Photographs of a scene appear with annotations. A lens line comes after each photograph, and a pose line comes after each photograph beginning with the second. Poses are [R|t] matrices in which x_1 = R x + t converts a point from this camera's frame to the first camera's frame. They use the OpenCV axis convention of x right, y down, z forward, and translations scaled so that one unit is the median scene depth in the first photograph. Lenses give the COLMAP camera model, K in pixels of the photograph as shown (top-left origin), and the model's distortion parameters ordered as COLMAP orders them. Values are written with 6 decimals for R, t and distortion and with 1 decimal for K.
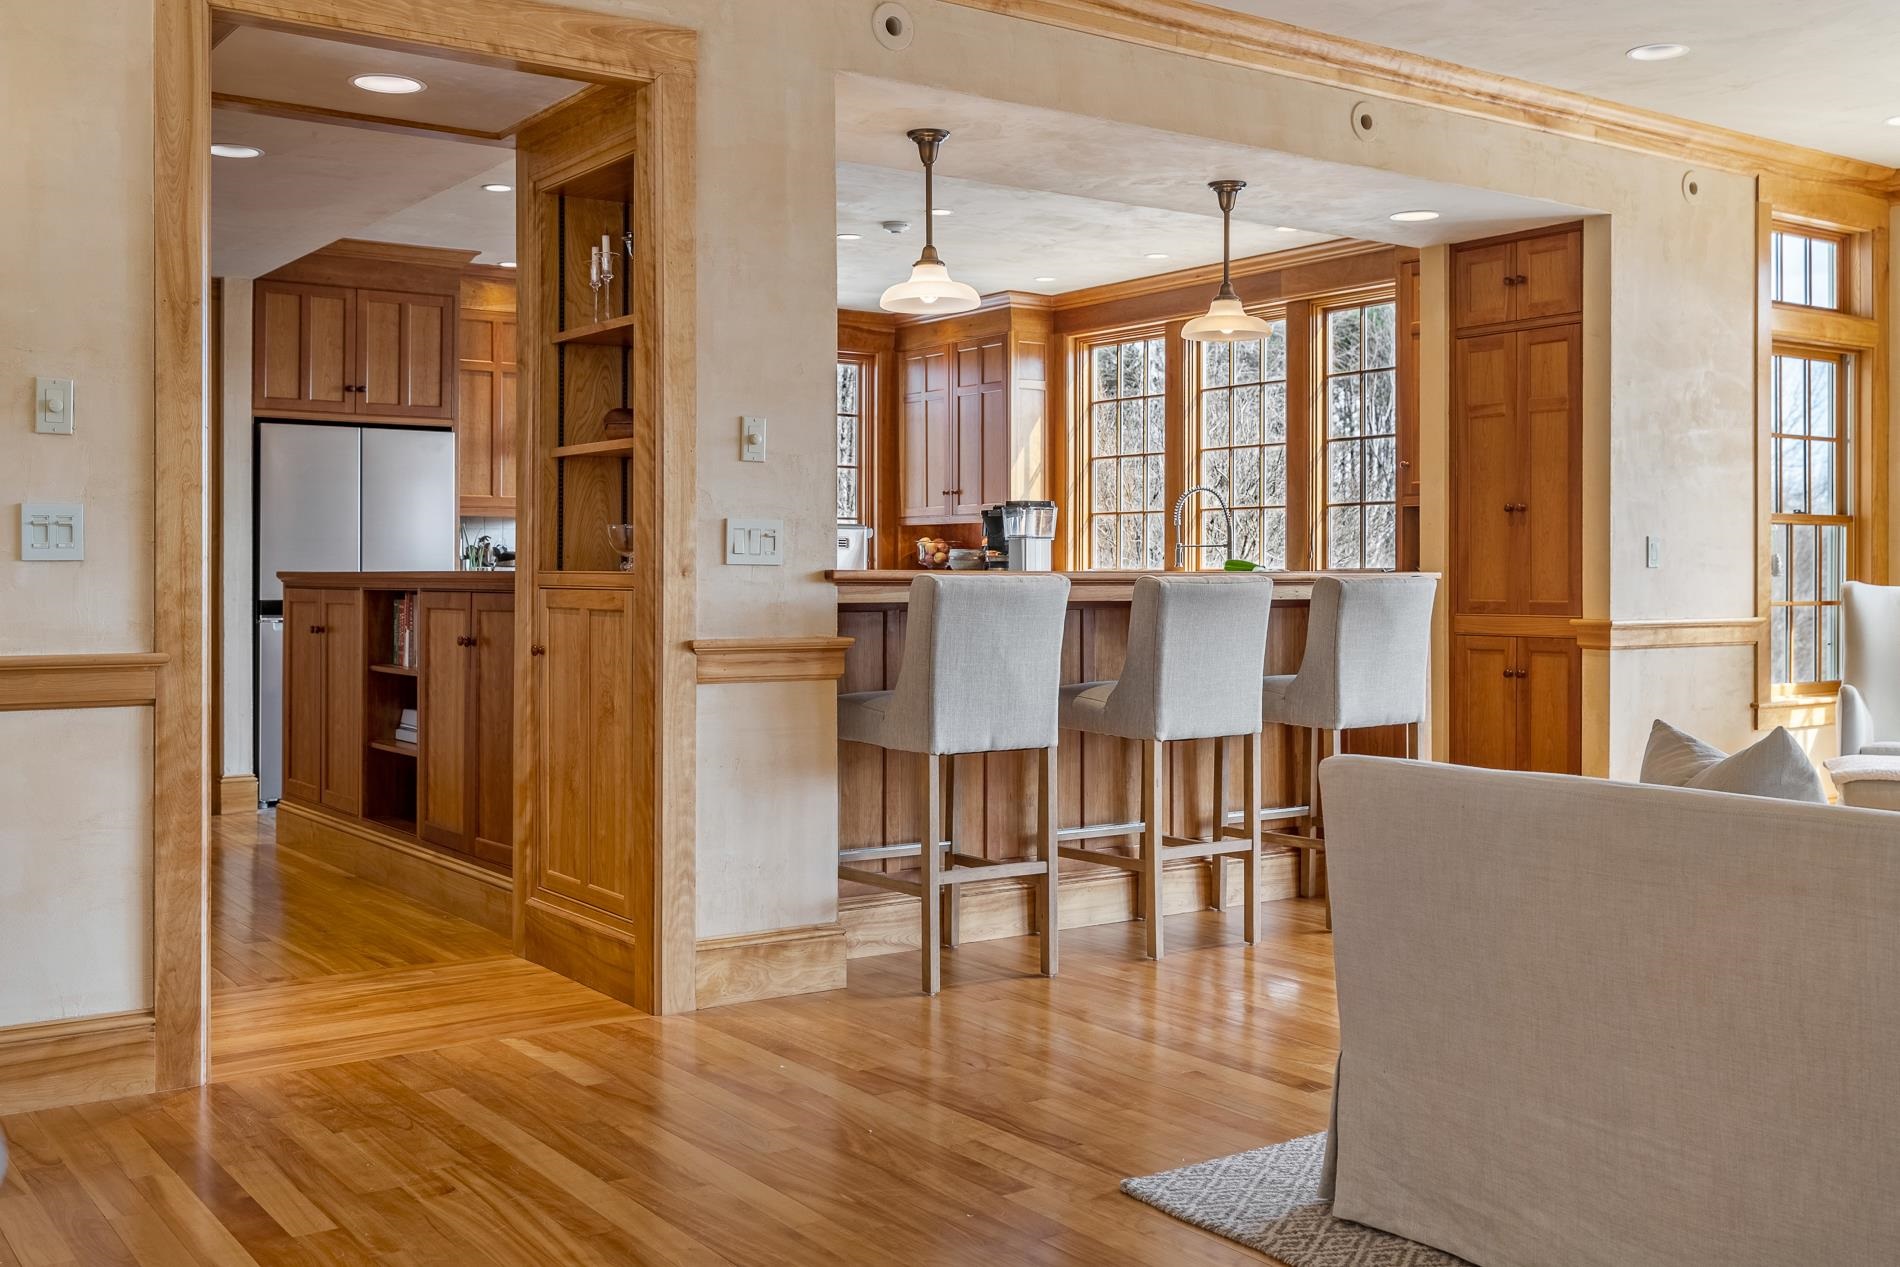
lens RADIAL K [[2038.7, 0, 950.0], [0, 2038.7, 633.5], [0, 0, 1]] dist [0.000204, 0.023590]
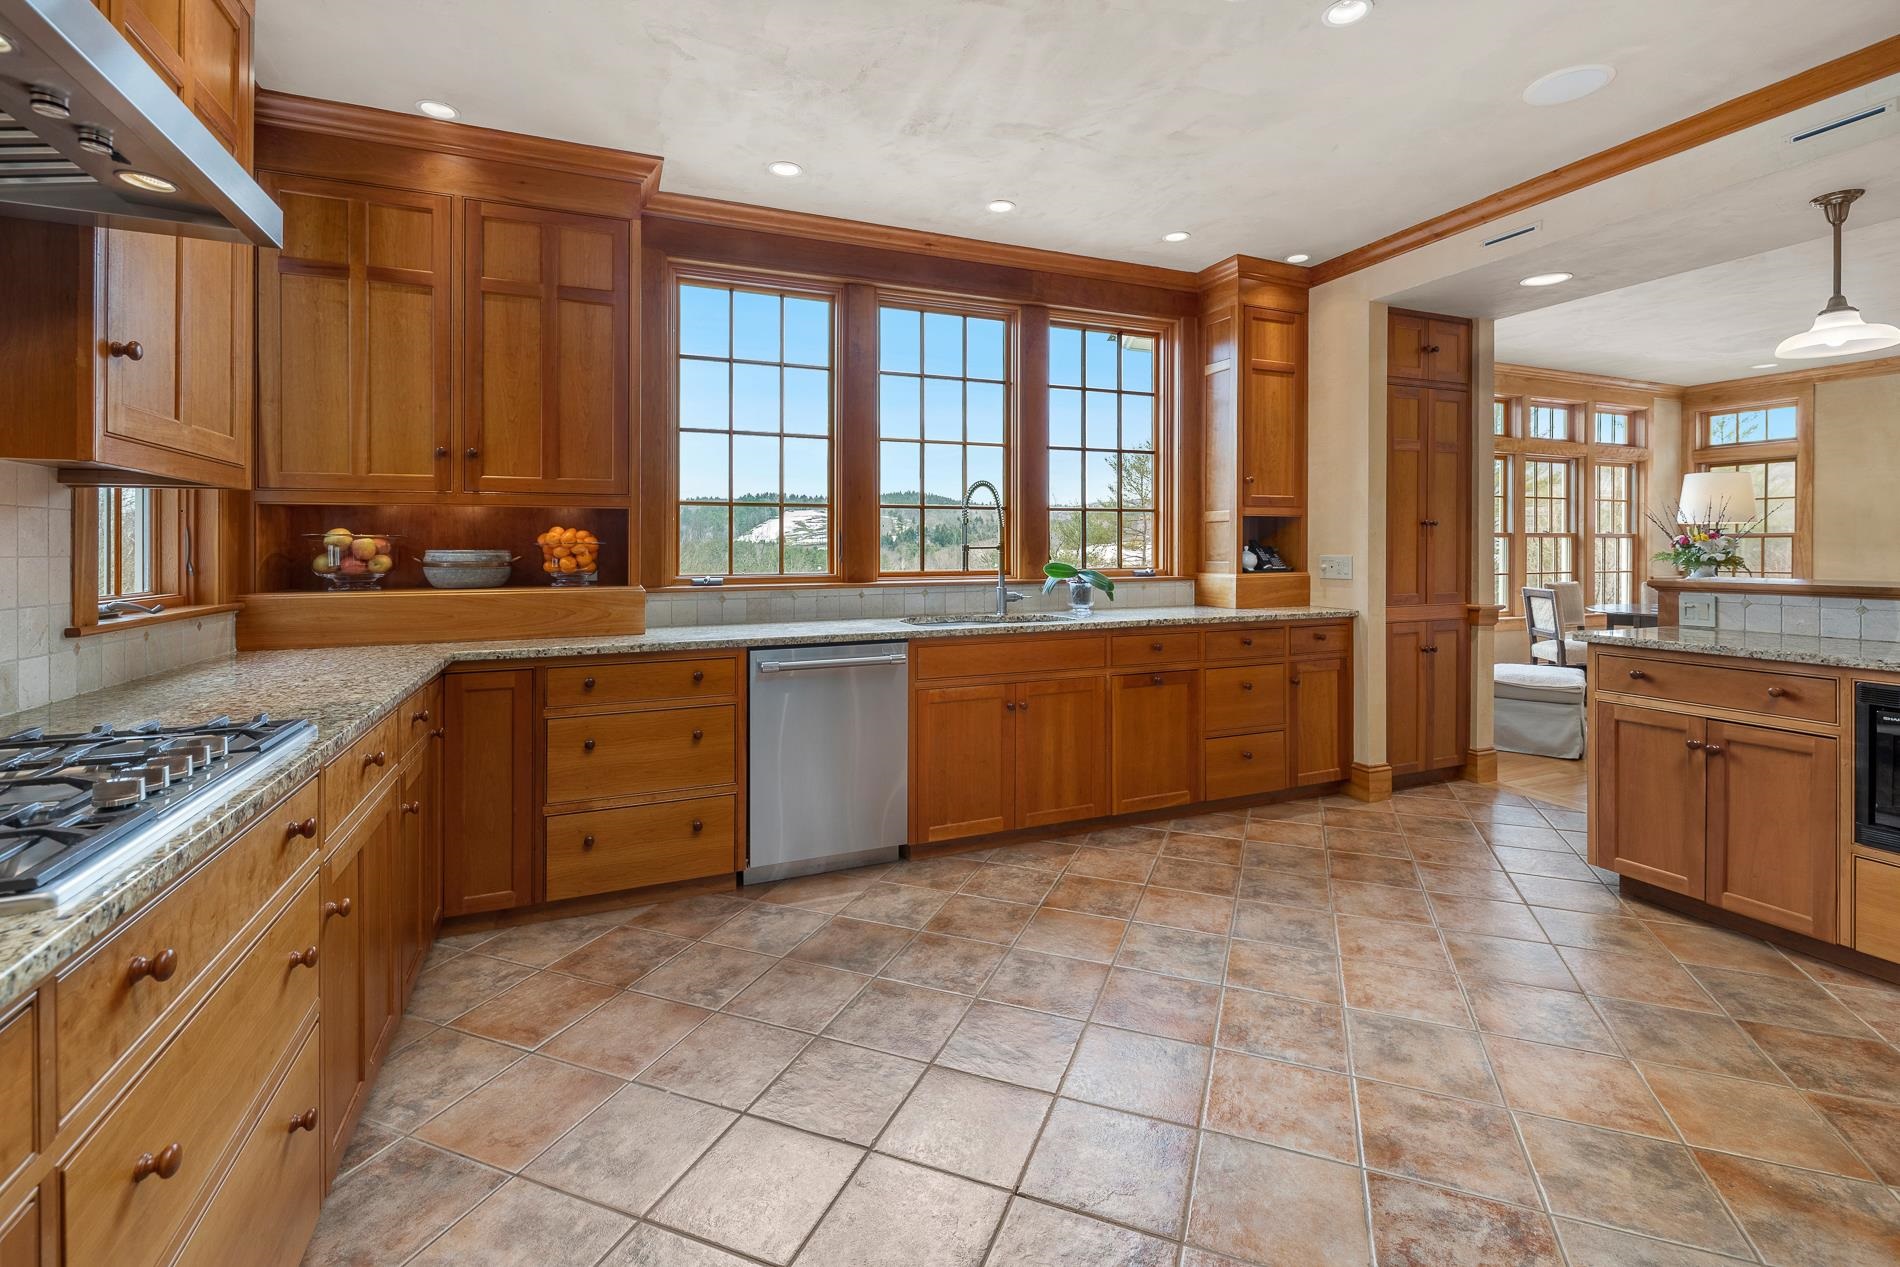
lens RADIAL K [[841.2, 0, 969.7], [0, 841.2, 550.4], [0, 0, 1]] dist [0.001260, 0.000054]
pose [[0.245657, -0.000083, 0.969357, -0.332282], [0.024238, 0.999688, -0.006056, -0.050012], [-0.969054, 0.024983, 0.245582, 1.206994]]
